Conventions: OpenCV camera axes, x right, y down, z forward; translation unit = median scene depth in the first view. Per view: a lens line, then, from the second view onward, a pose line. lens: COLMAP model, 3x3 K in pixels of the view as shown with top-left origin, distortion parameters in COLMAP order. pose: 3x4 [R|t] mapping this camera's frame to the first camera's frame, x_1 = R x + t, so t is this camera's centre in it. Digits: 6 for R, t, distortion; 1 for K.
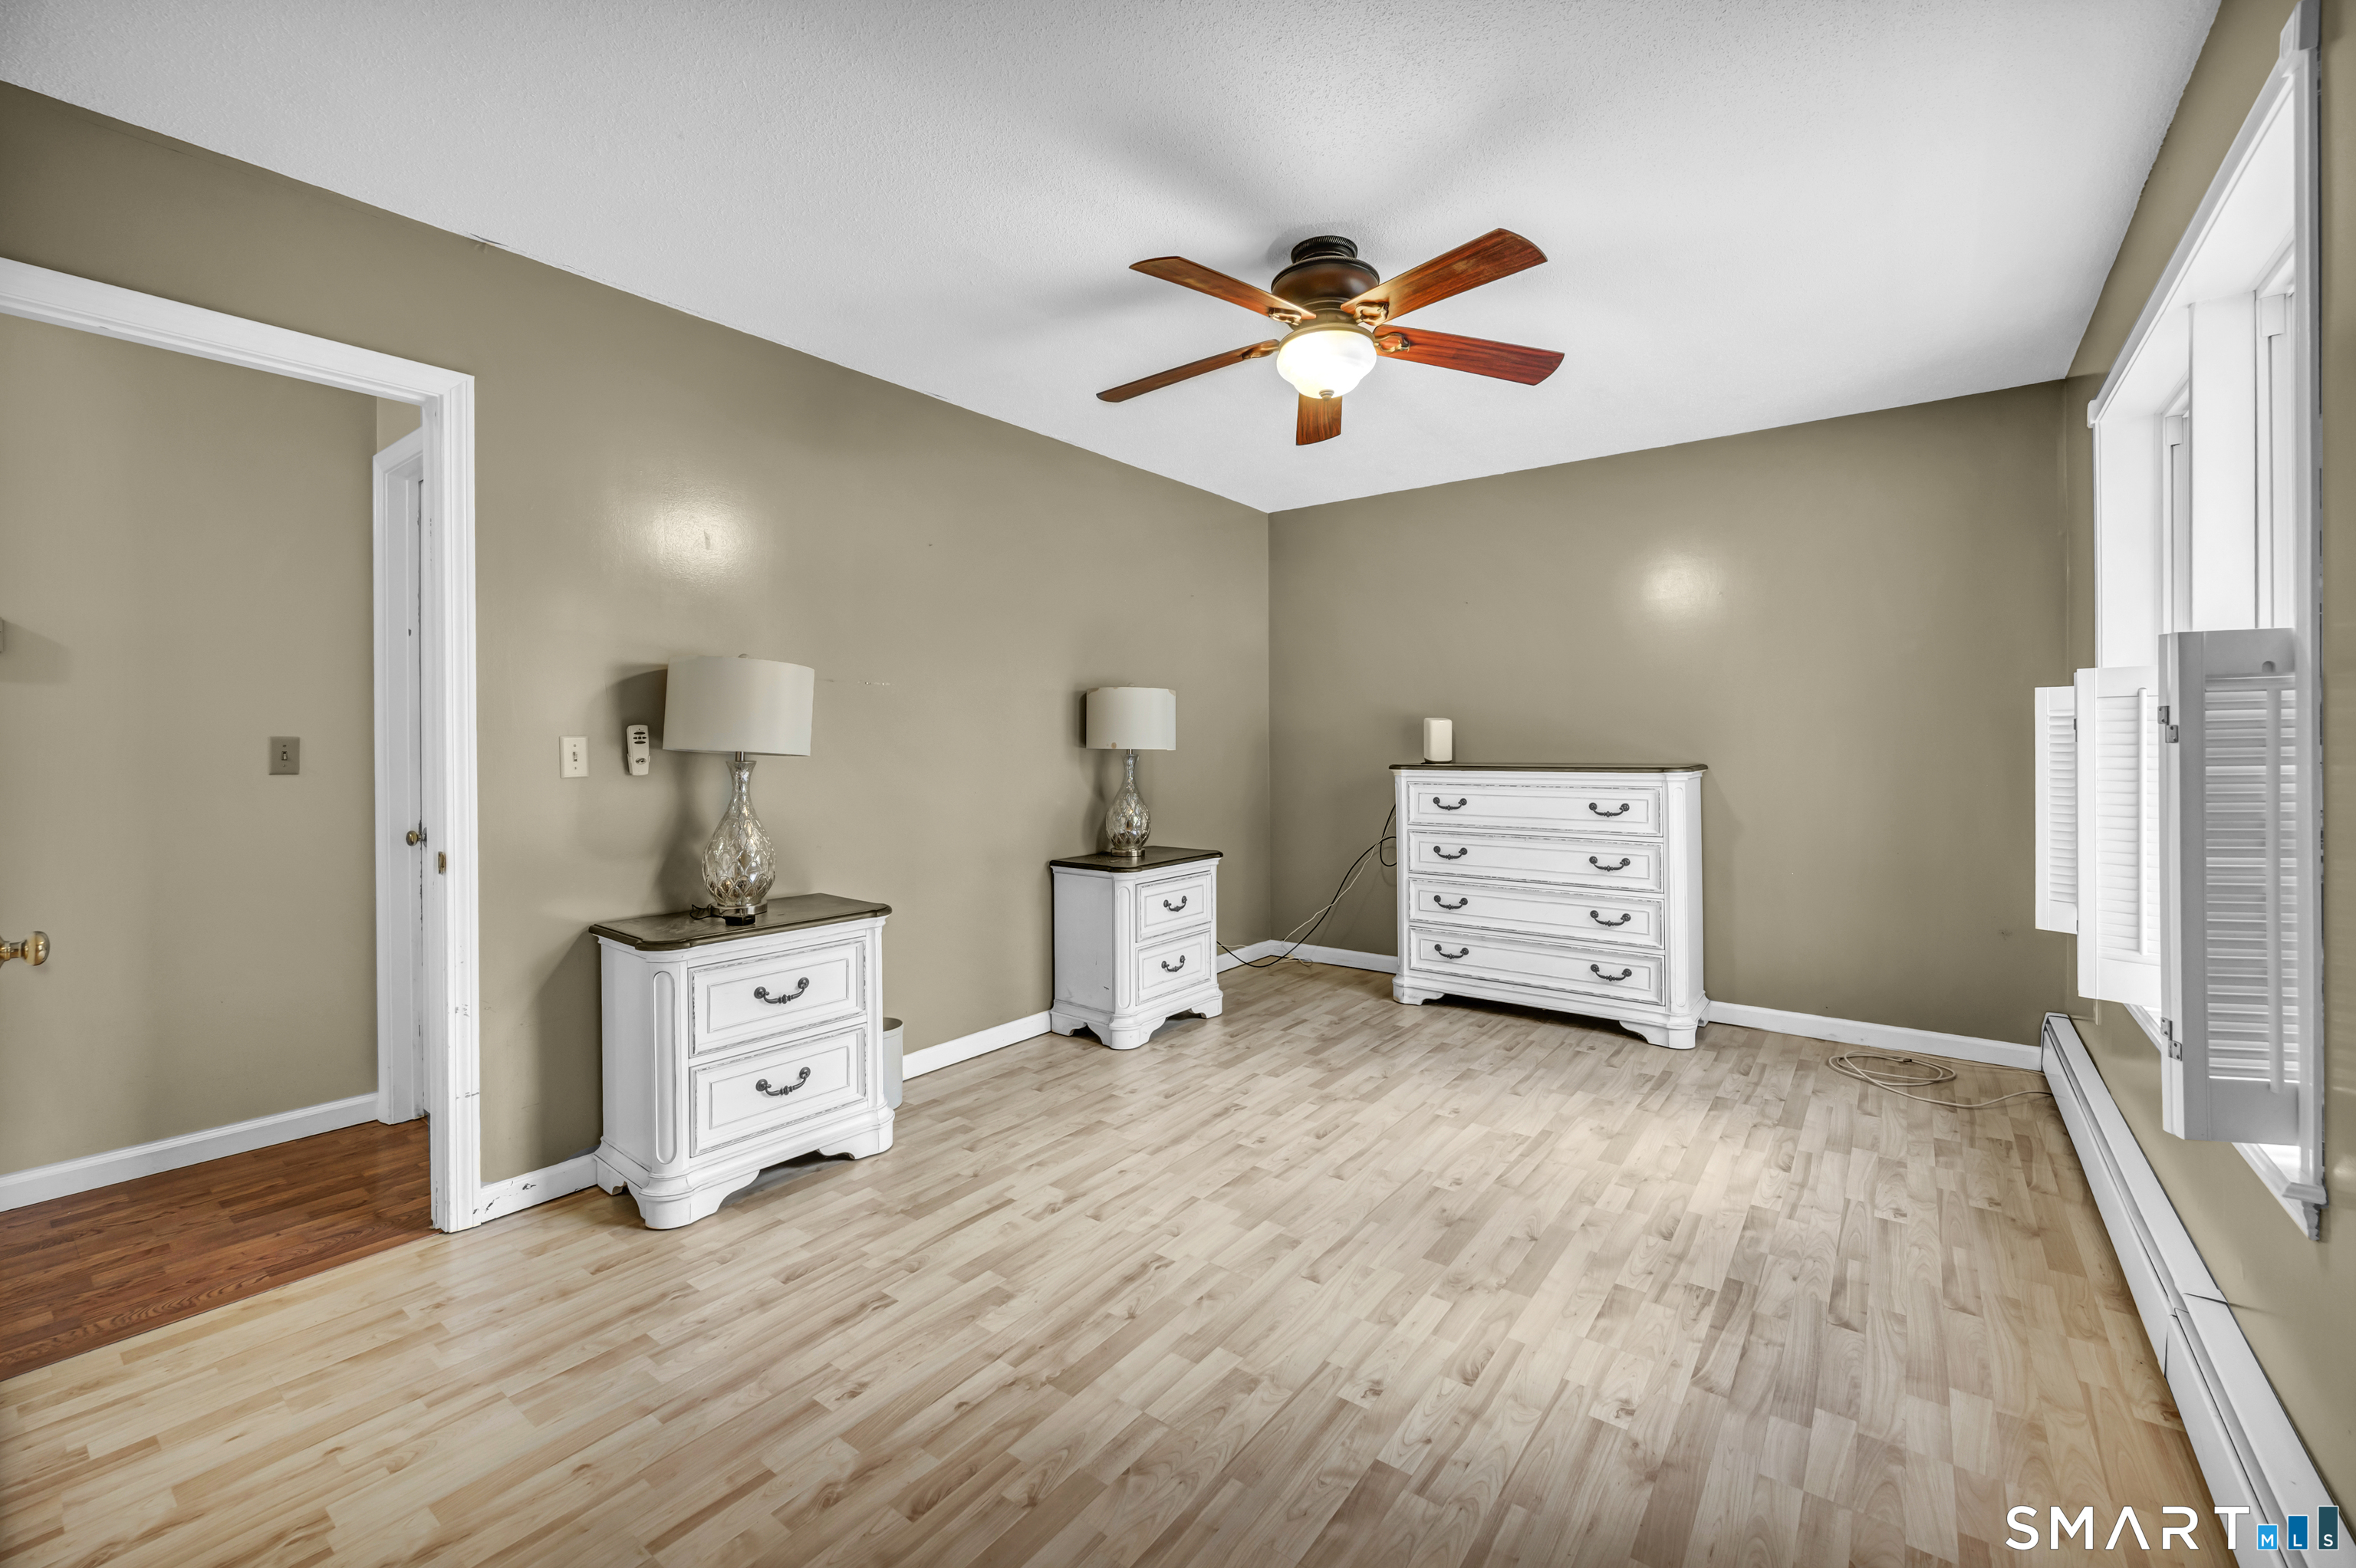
lens RADIAL K [[955.6, 0, 1180.7], [0, 955.6, 745.1], [0, 0, 1]] dist [-0.002161, -0.000060]
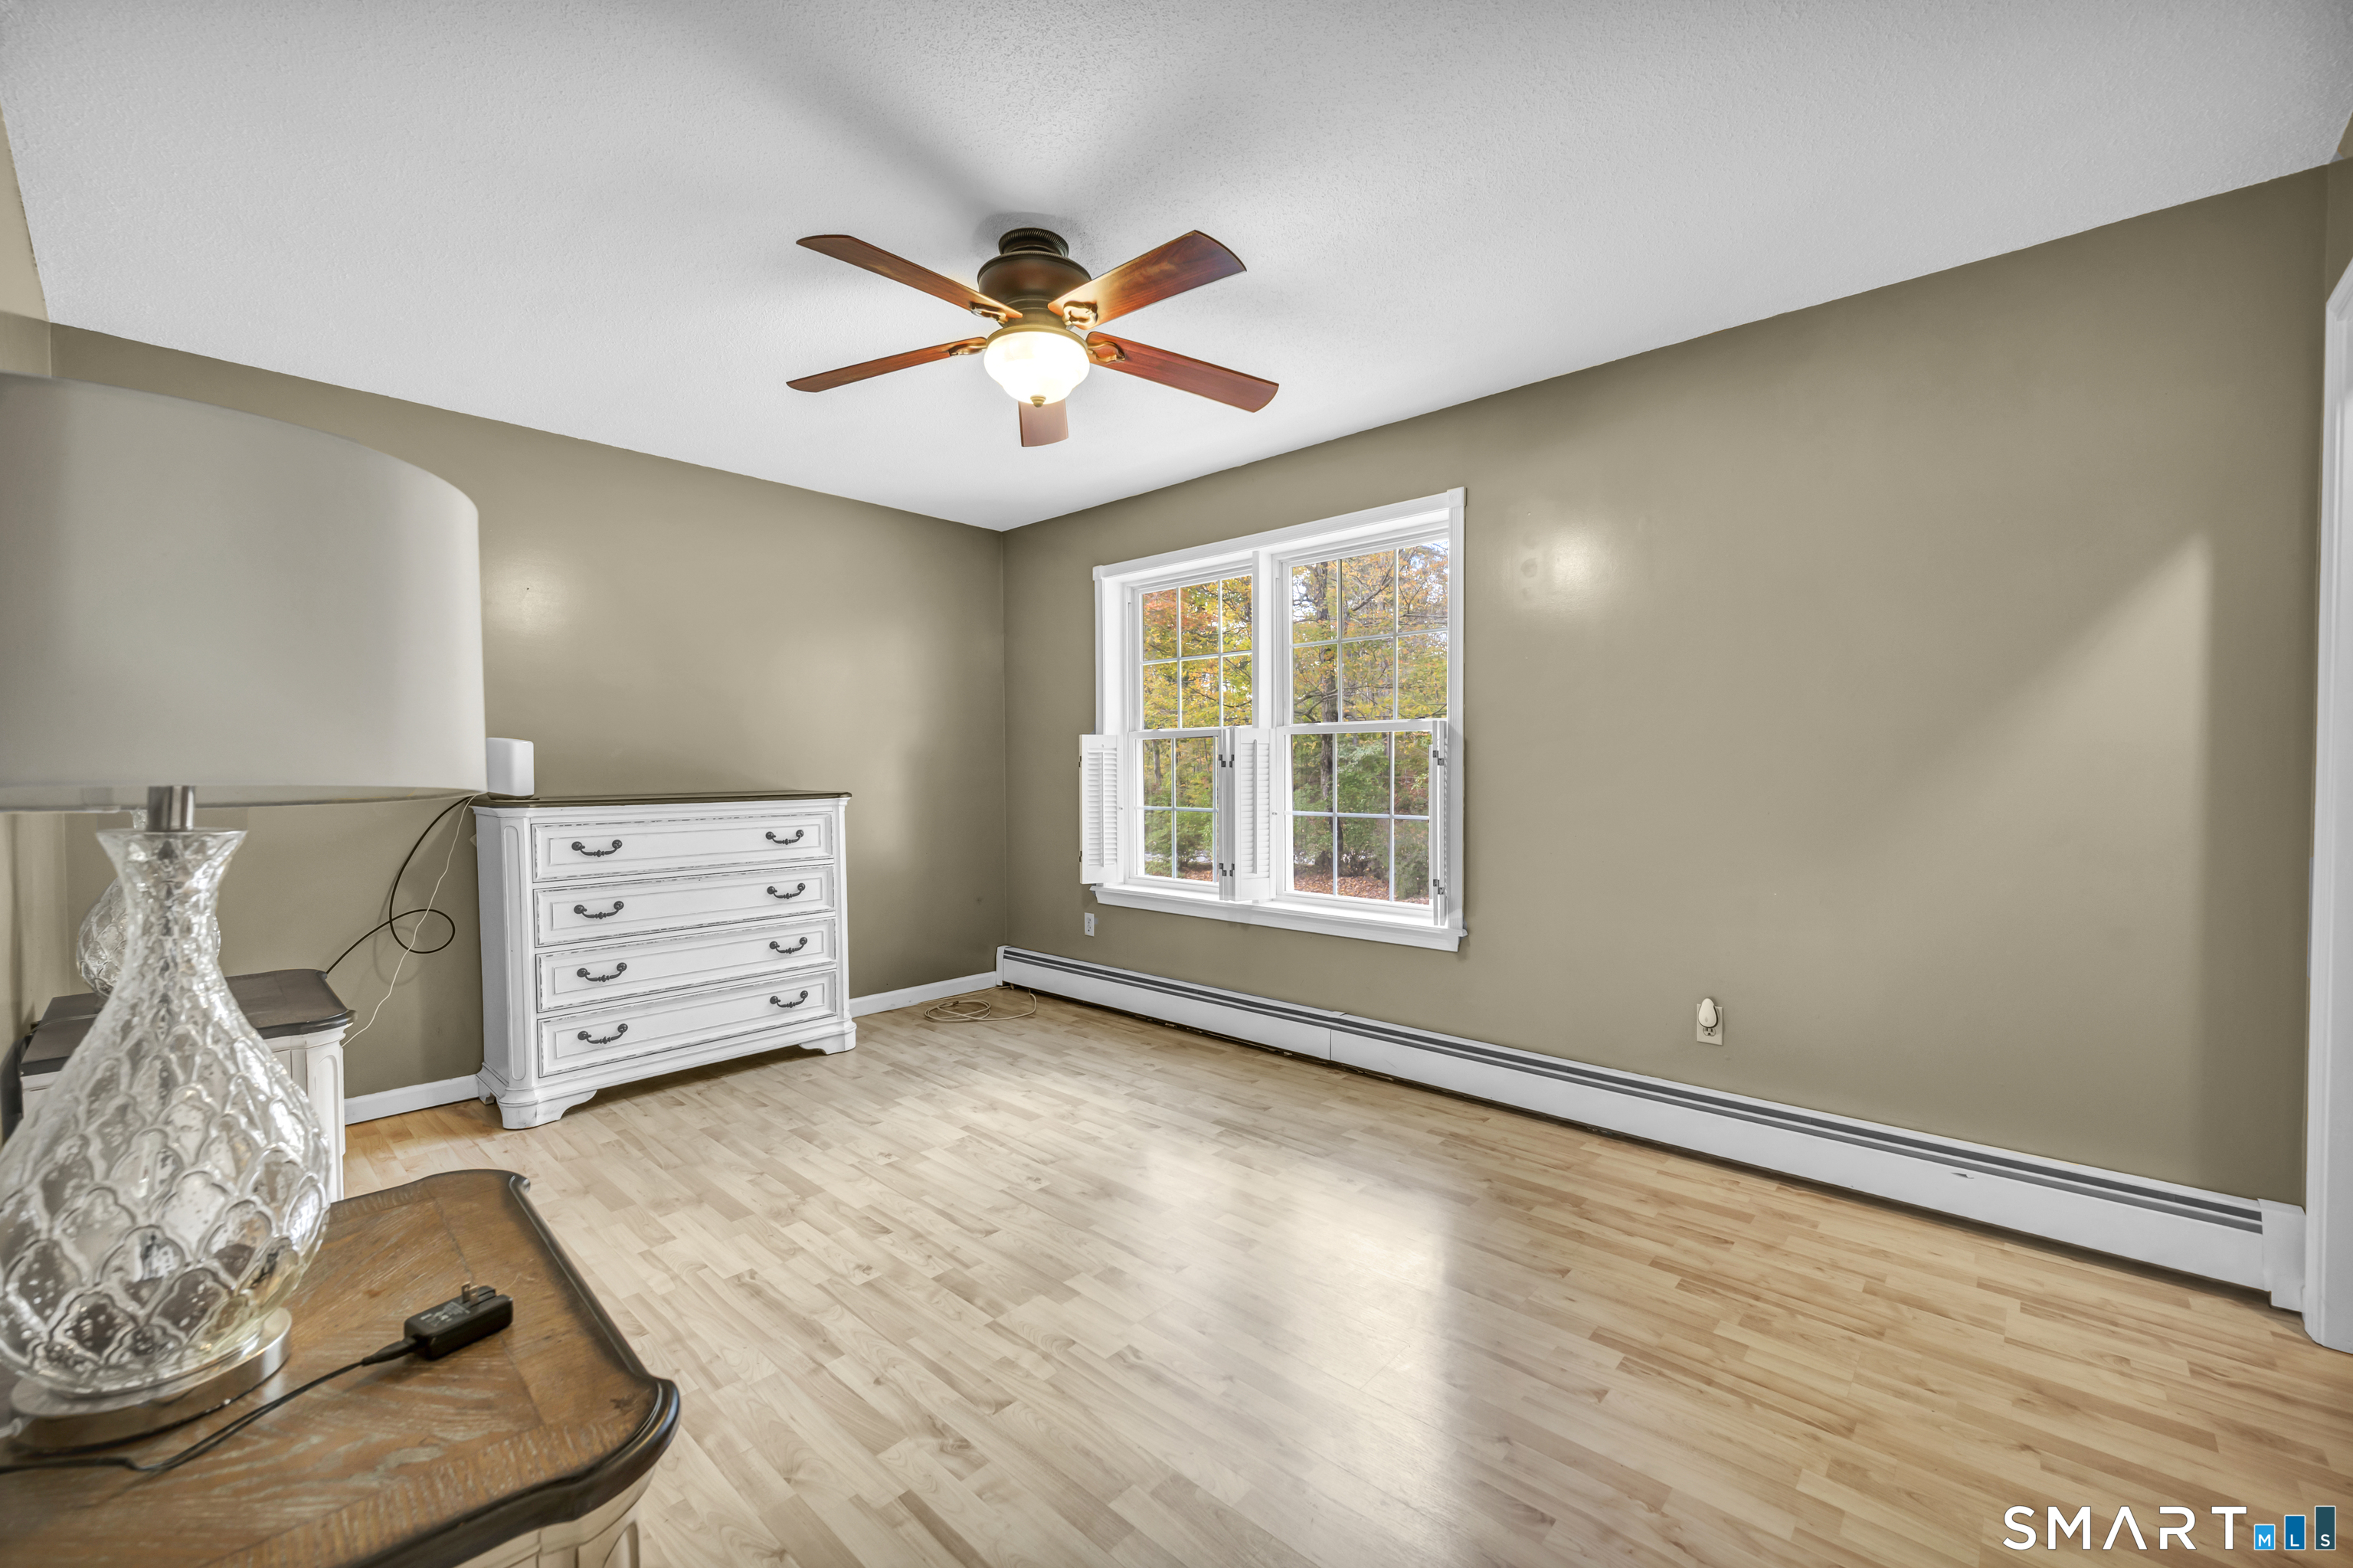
lens RADIAL K [[954.6, 0, 1178.0], [0, 954.6, 783.3], [0, 0, 1]] dist [-0.002161, -0.000060]
pose [[0.097565, -0.013019, 0.995144, -0.605356], [0.009979, 0.999877, 0.012103, 0.003682], [-0.995179, 0.008750, 0.097682, 0.592147]]
